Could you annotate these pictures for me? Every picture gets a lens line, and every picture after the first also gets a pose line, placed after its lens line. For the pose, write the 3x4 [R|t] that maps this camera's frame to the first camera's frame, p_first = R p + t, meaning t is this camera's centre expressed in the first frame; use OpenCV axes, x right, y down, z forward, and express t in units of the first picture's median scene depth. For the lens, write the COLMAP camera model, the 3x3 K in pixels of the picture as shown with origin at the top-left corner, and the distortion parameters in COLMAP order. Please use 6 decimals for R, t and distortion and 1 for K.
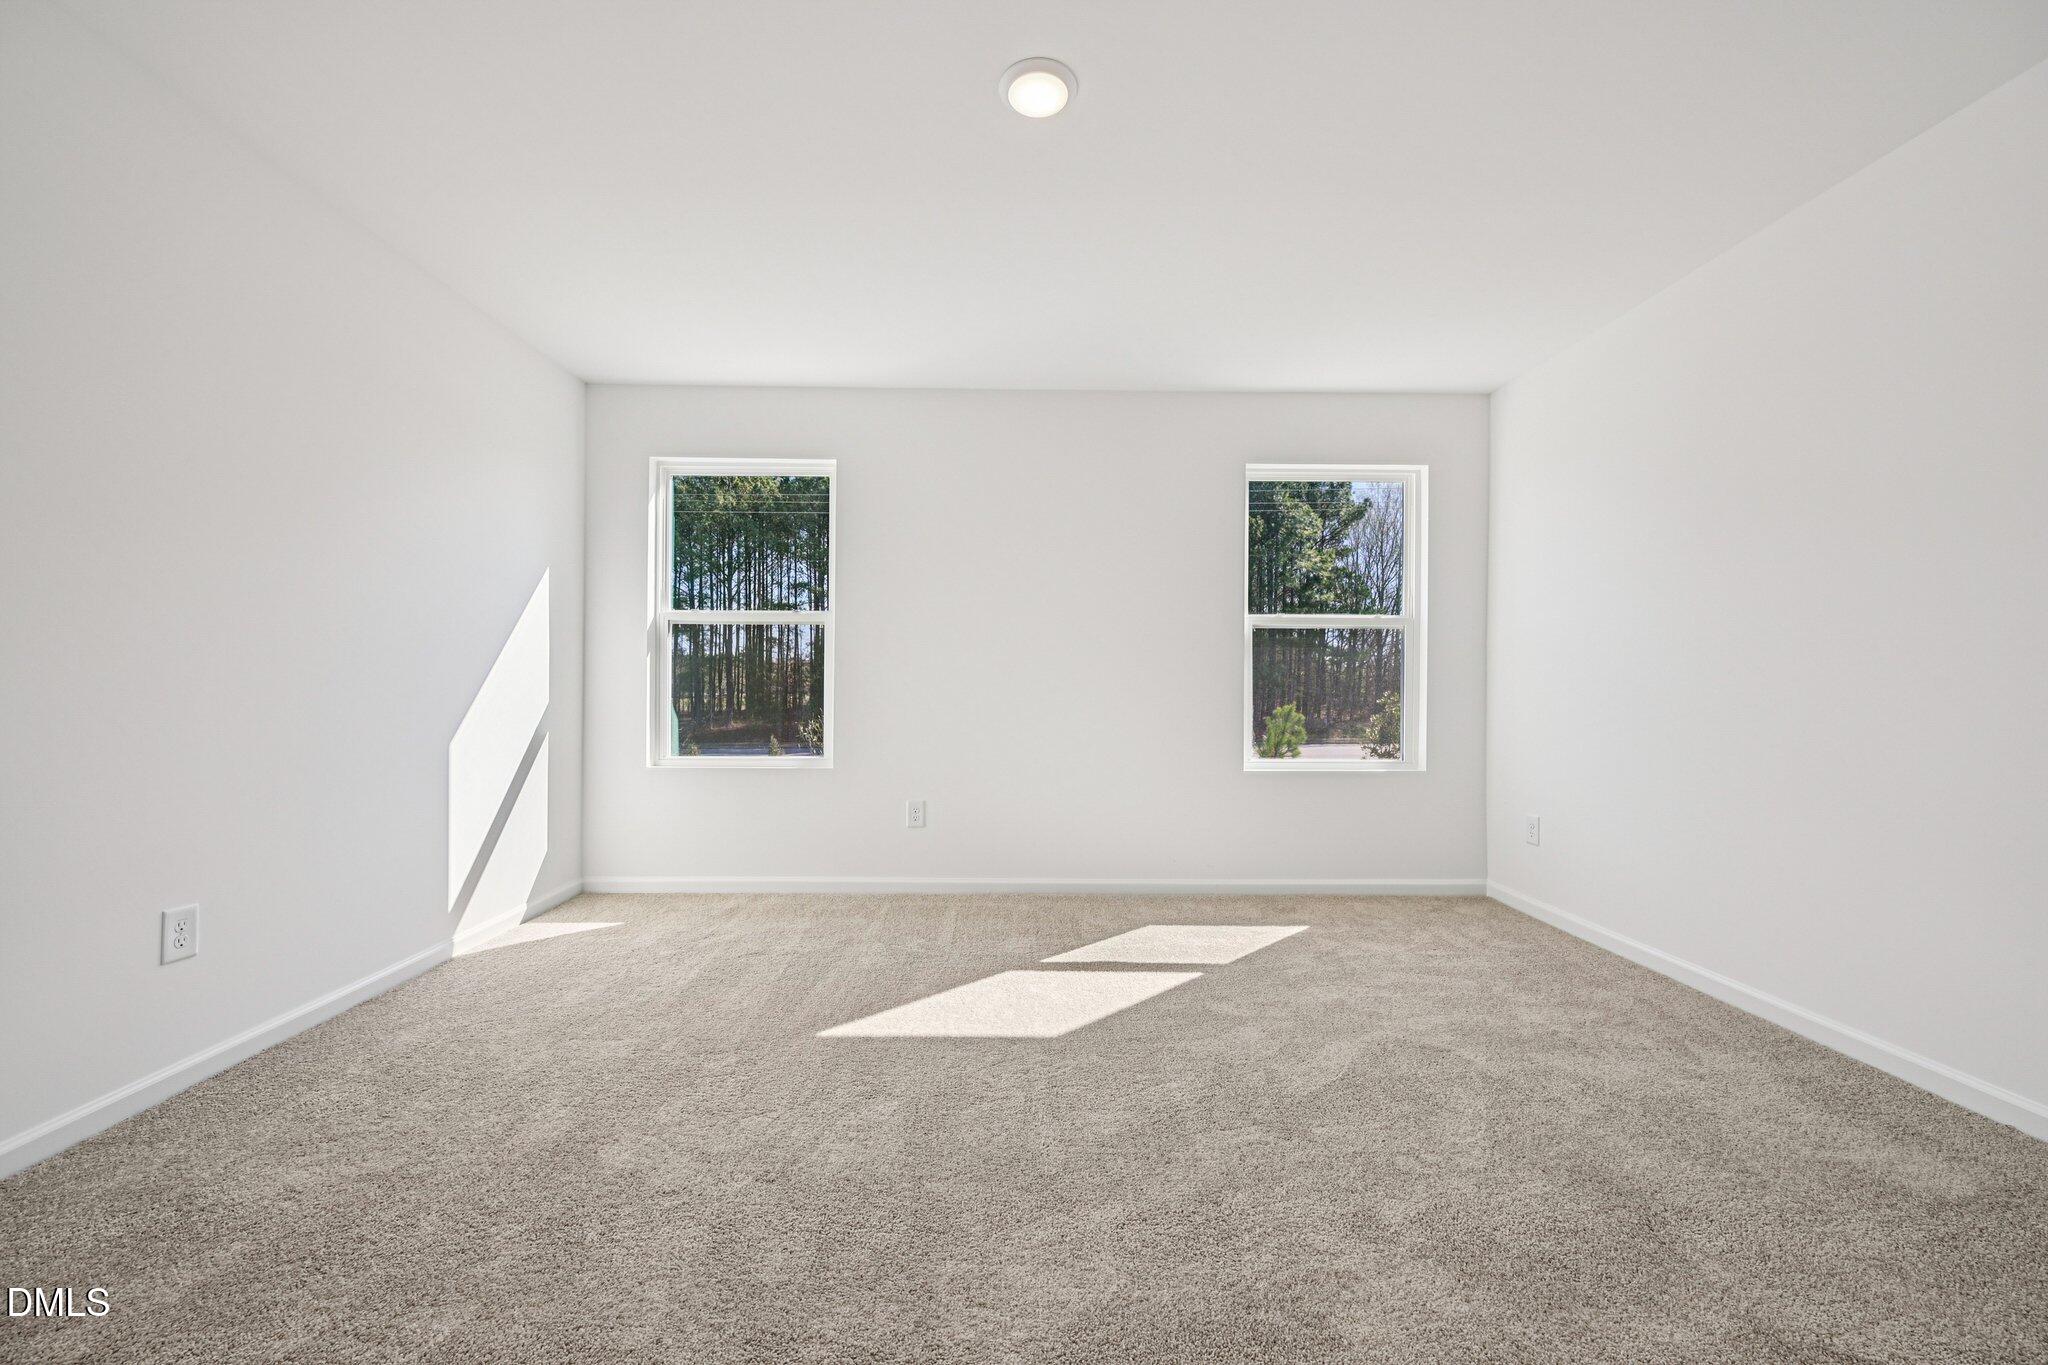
lens RADIAL K [[805.3, 0, 1011.4], [0, 805.3, 674.3], [0, 0, 1]] dist [0.001193, 0.000236]
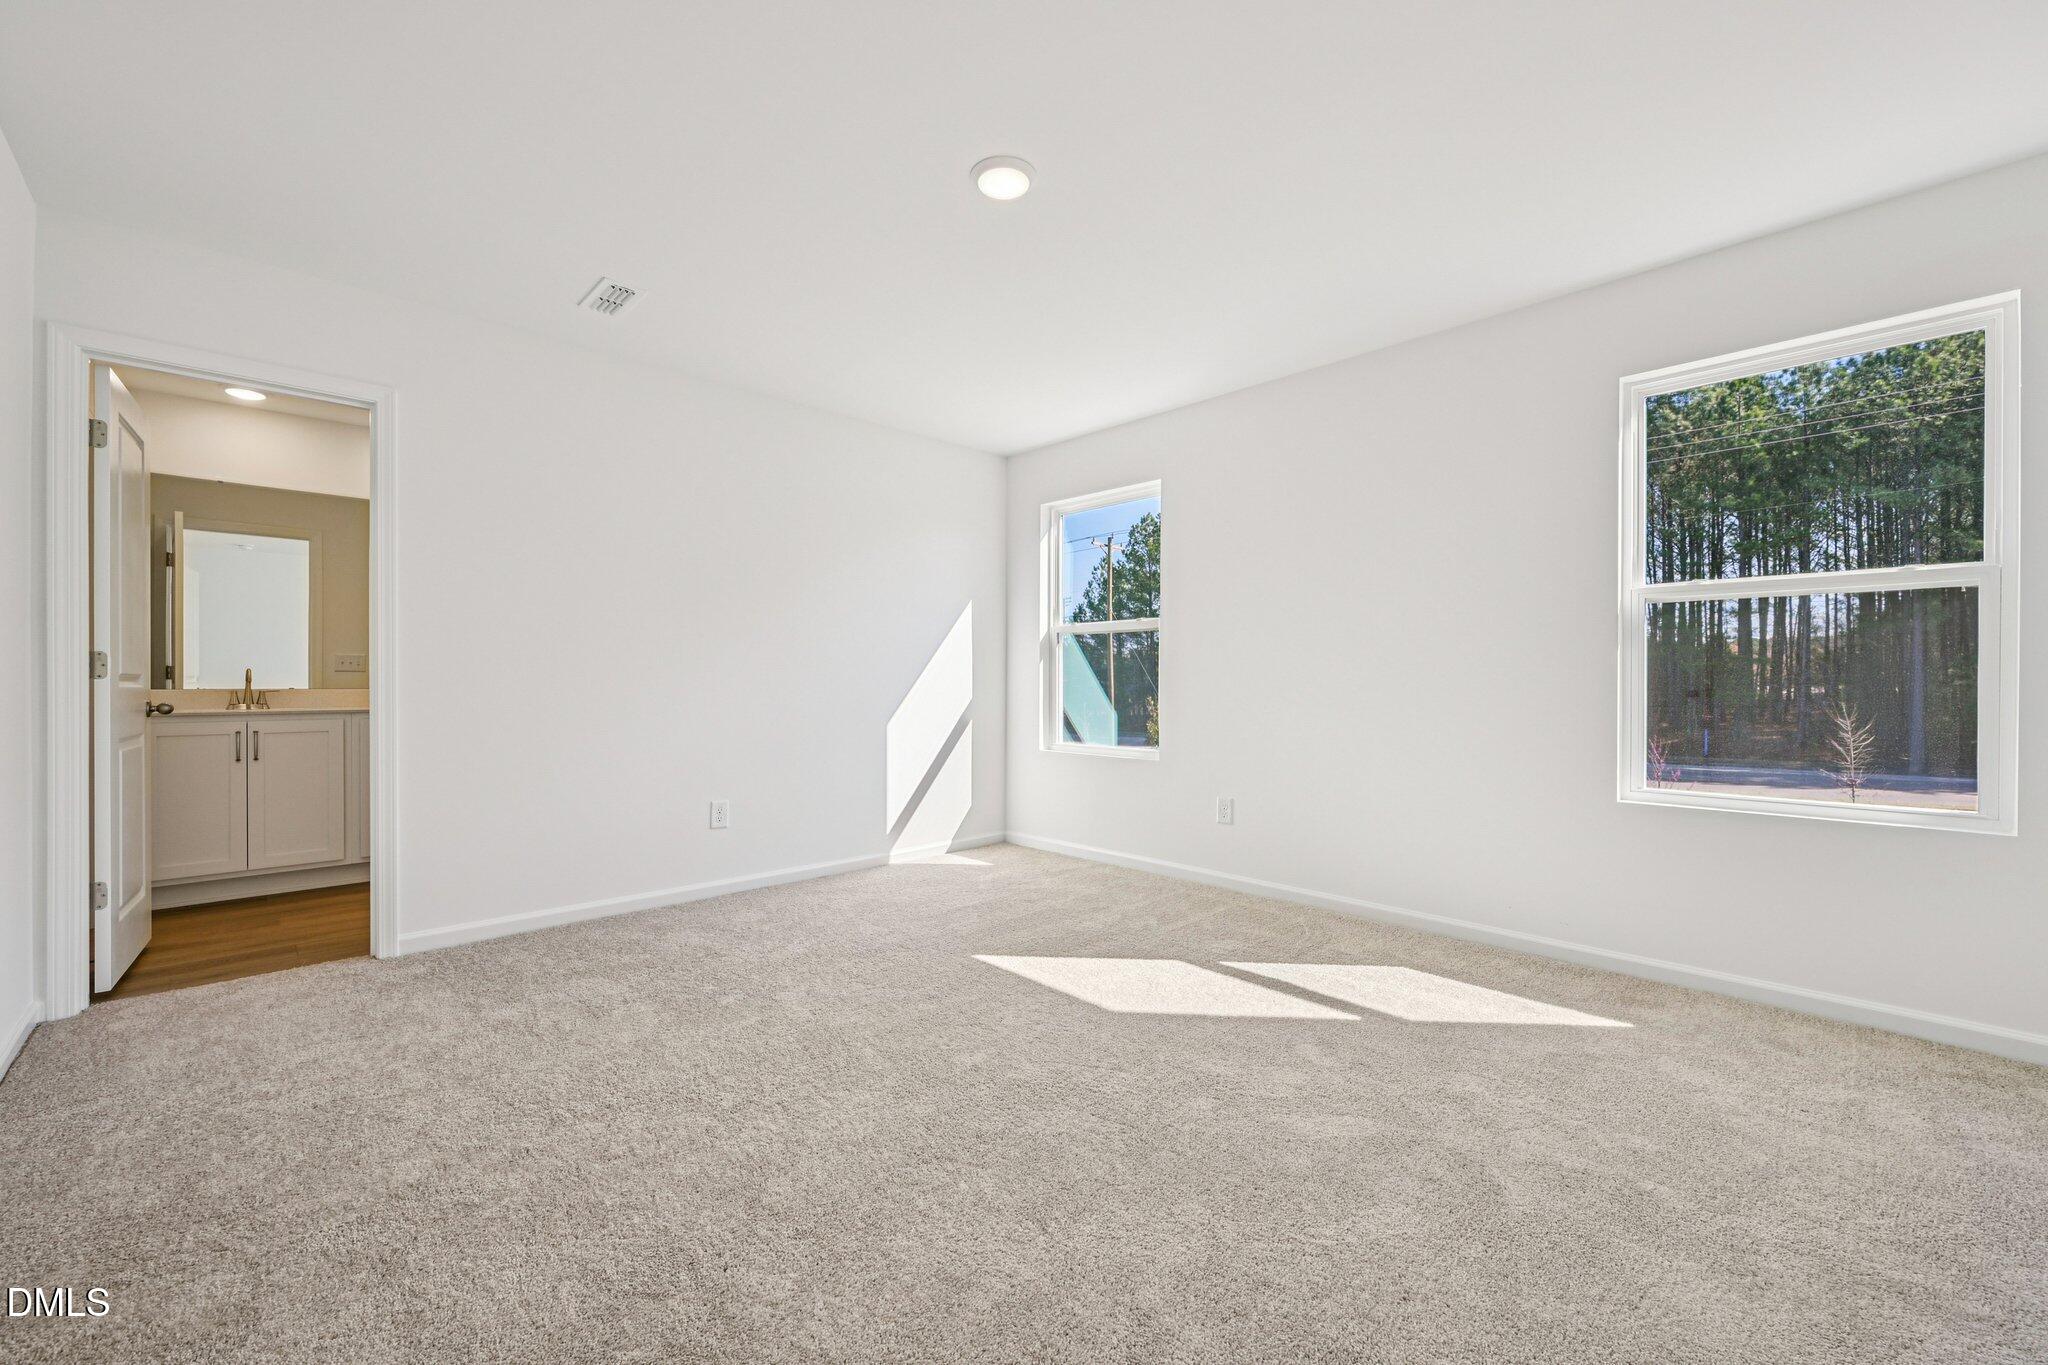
lens RADIAL K [[805.3, 0, 1011.4], [0, 805.3, 674.3], [0, 0, 1]] dist [0.001193, 0.000236]
pose [[0.679884, -0.011263, -0.733233, 0.535822], [0.012625, 0.999914, -0.003653, 0.000254], [0.733211, -0.006774, 0.679967, 0.124045]]
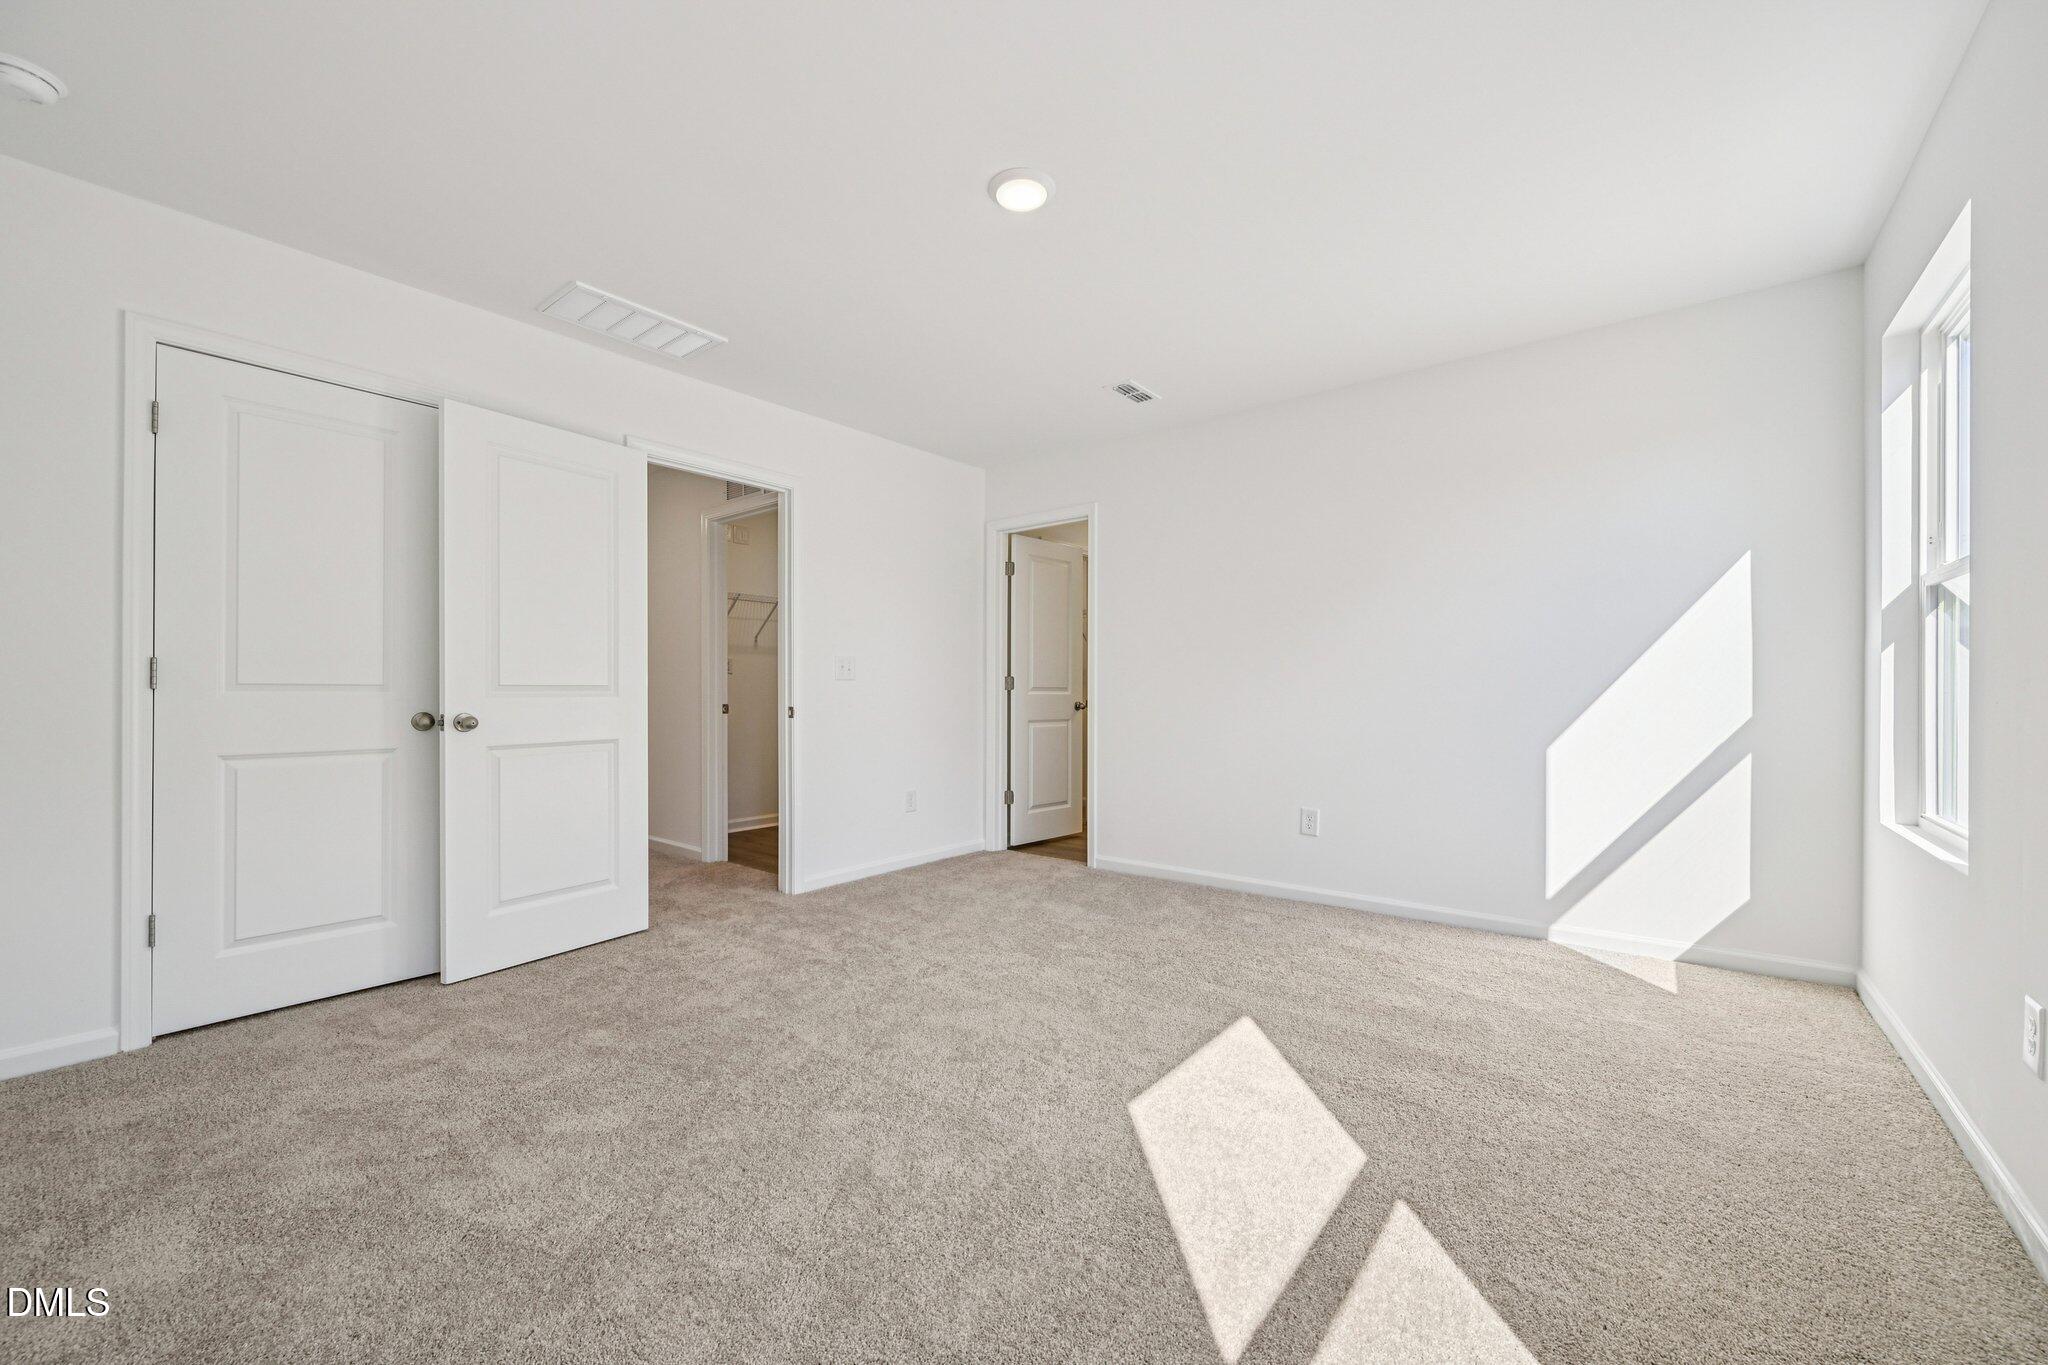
lens RADIAL K [[800.8, 0, 1021.6], [0, 800.8, 692.8], [0, 0, 1]] dist [-0.002332, 0.000137]
pose [[-0.622280, -0.006485, -0.782768, 0.565996], [0.006460, 0.999889, -0.013418, 0.019057], [0.782768, -0.013406, -0.622170, 1.026004]]
